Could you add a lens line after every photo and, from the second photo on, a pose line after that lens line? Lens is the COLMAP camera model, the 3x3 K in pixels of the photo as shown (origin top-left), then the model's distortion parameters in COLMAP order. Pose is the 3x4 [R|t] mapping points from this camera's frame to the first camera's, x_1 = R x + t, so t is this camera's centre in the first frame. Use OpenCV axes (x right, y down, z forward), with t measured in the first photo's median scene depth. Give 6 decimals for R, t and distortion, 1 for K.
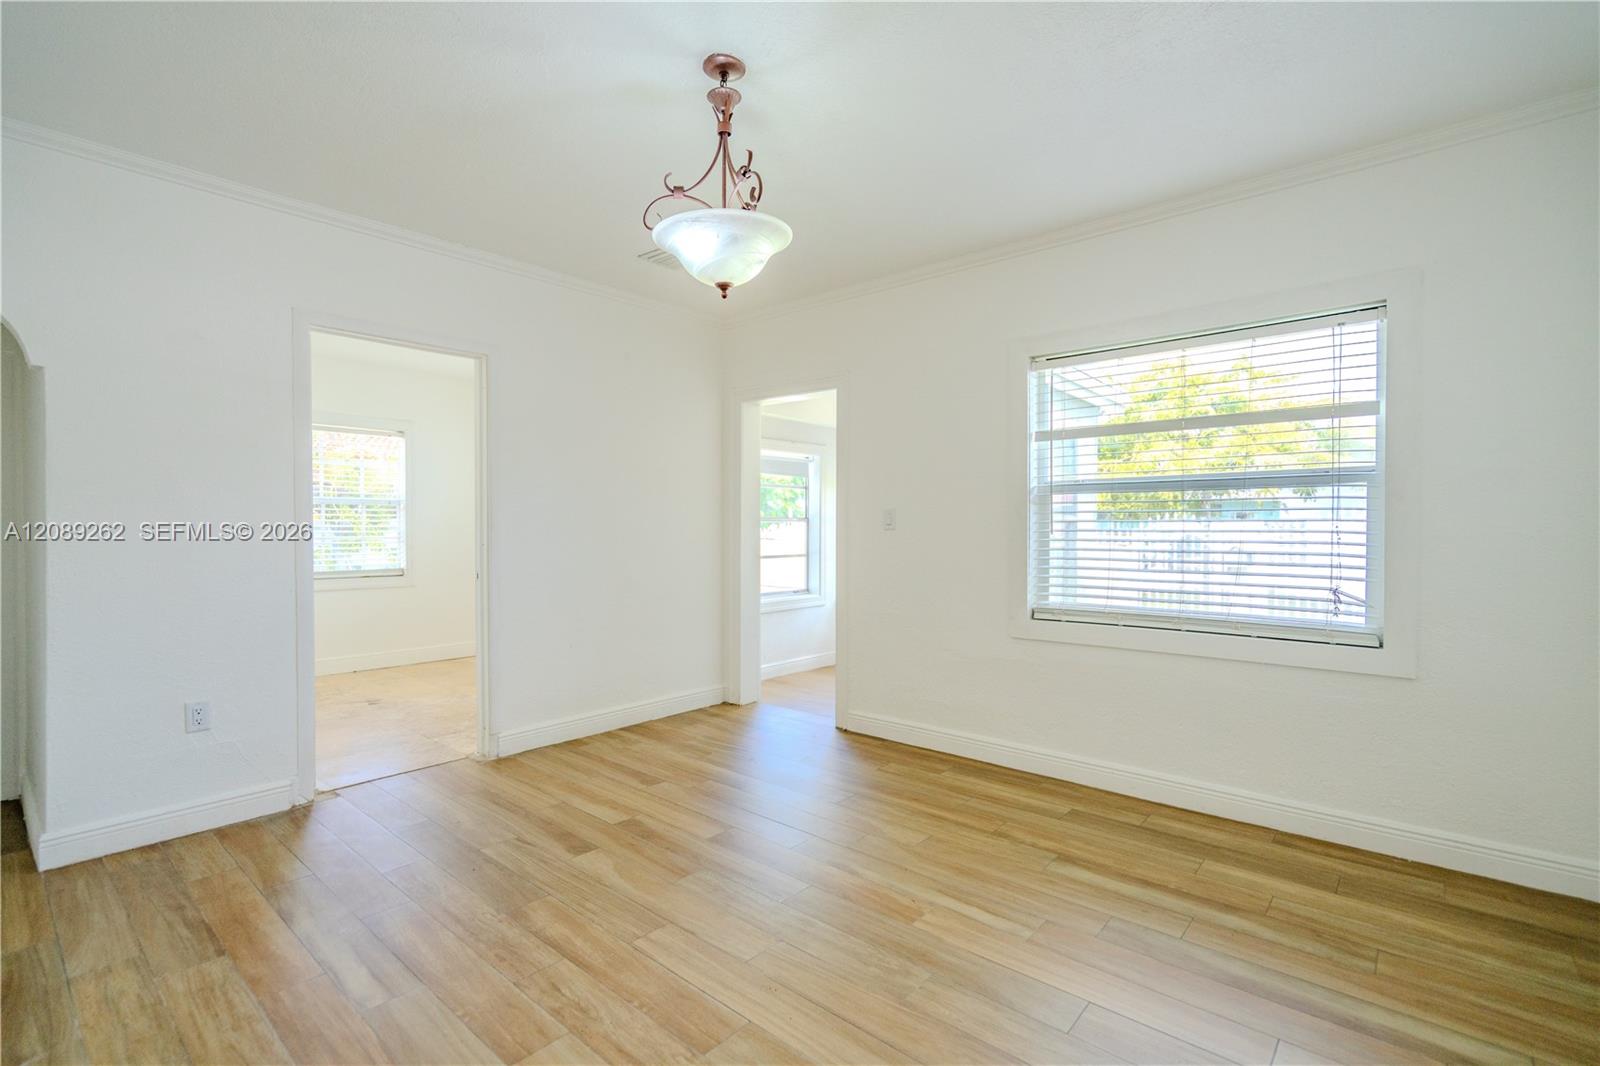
lens RADIAL K [[736.8, 0, 809.8], [0, 736.8, 538.0], [0, 0, 1]] dist [0.002869, 0.000926]
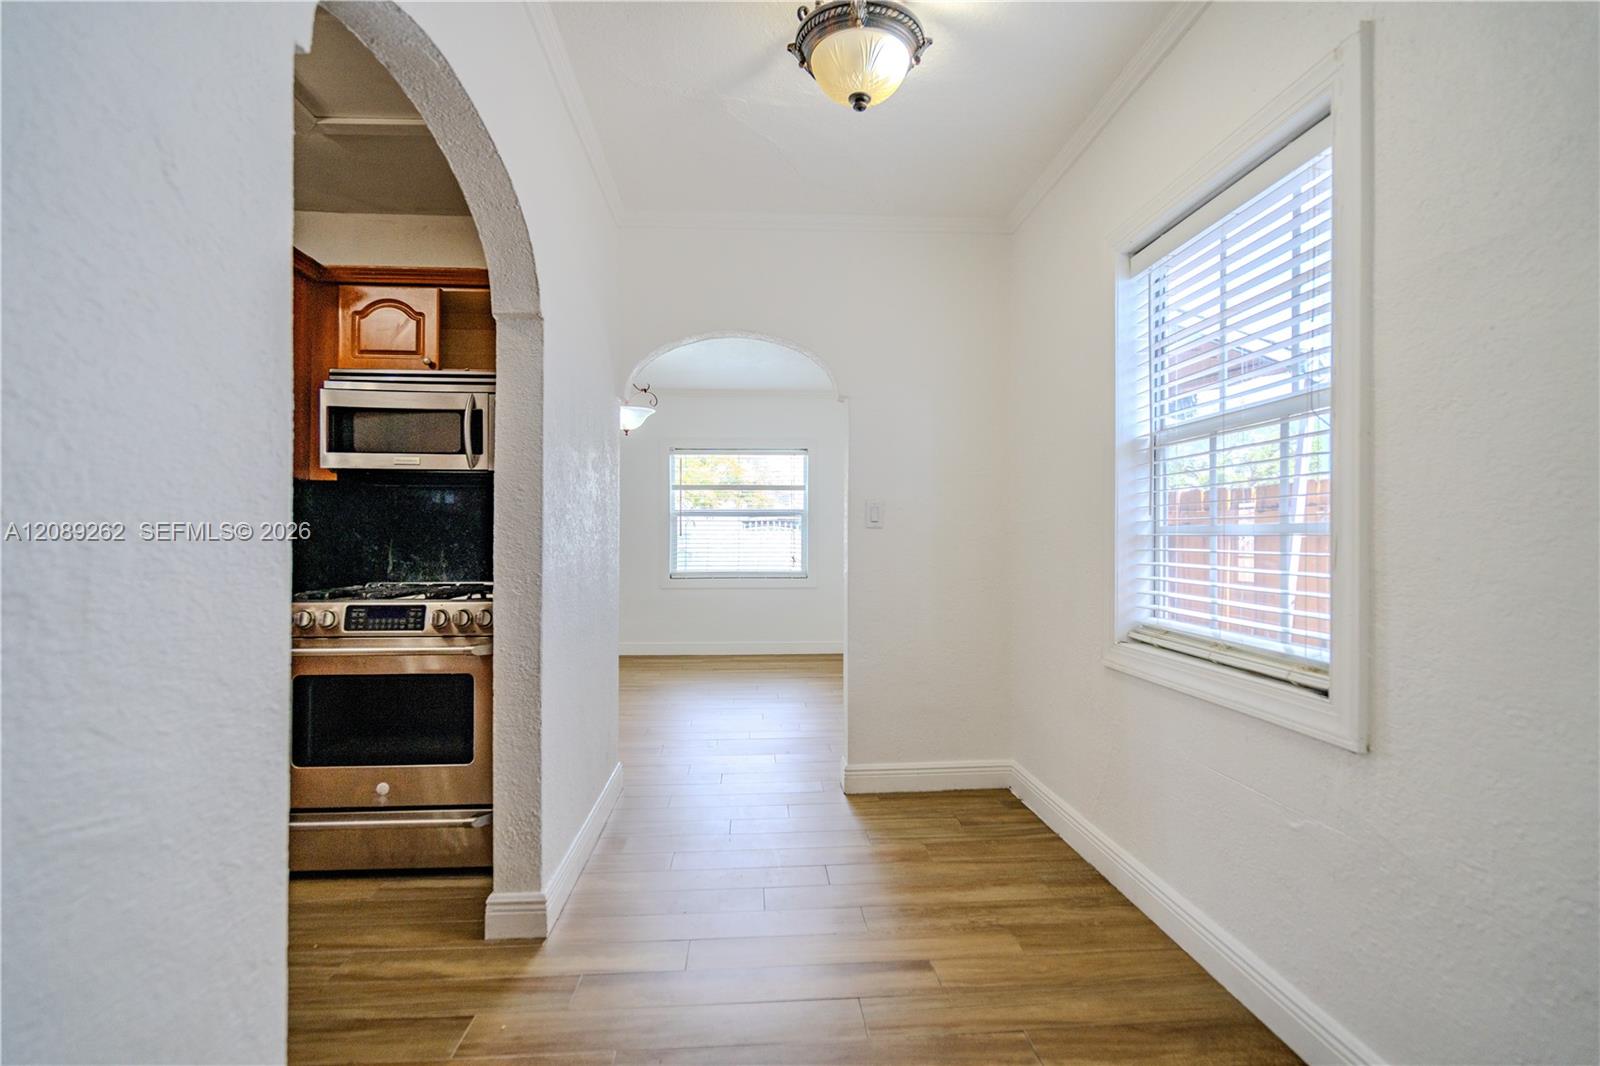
lens RADIAL K [[736.8, 0, 809.8], [0, 736.8, 538.0], [0, 0, 1]] dist [0.002869, 0.000926]
pose [[0.703252, 0.001666, 0.710939, -1.213926], [0.010780, 0.999857, -0.013006, 0.042030], [-0.710859, 0.016810, 0.703134, -0.963805]]
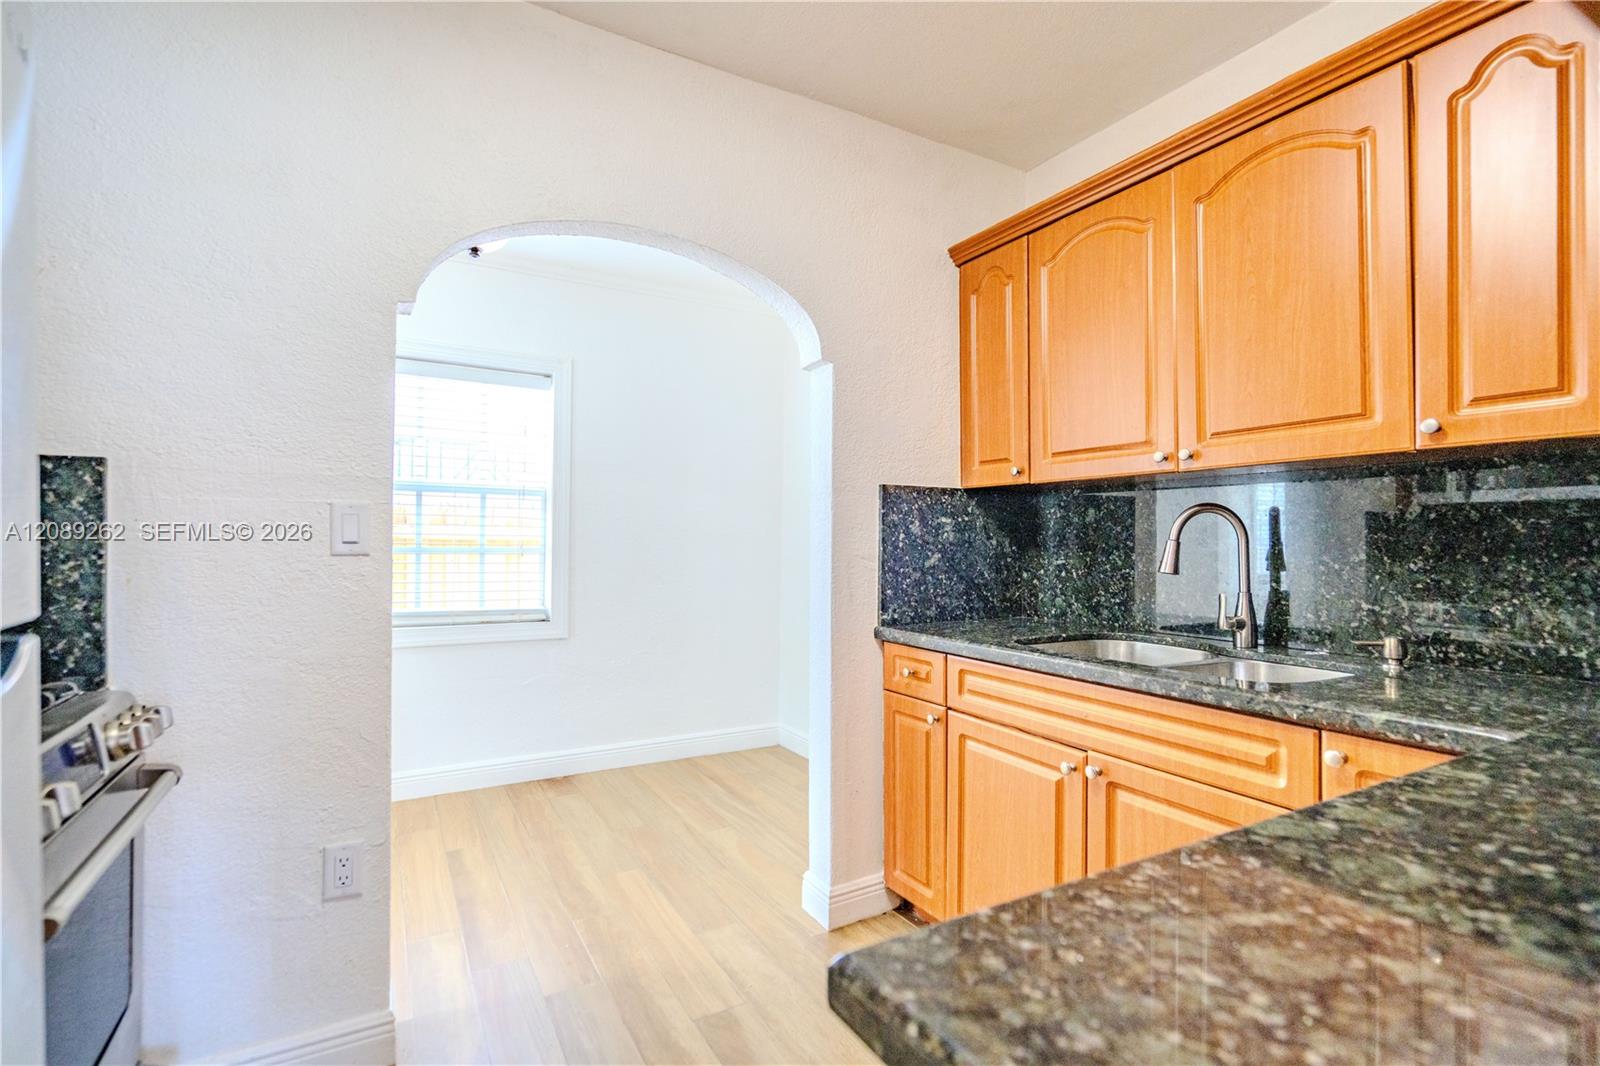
lens RADIAL K [[736.8, 0, 809.8], [0, 736.8, 538.0], [0, 0, 1]] dist [0.002869, 0.000926]
pose [[-0.949395, -0.006977, 0.314008, -1.440263], [-0.005432, 0.999968, 0.005795, -0.007427], [-0.314038, 0.003796, -0.949403, 0.384540]]
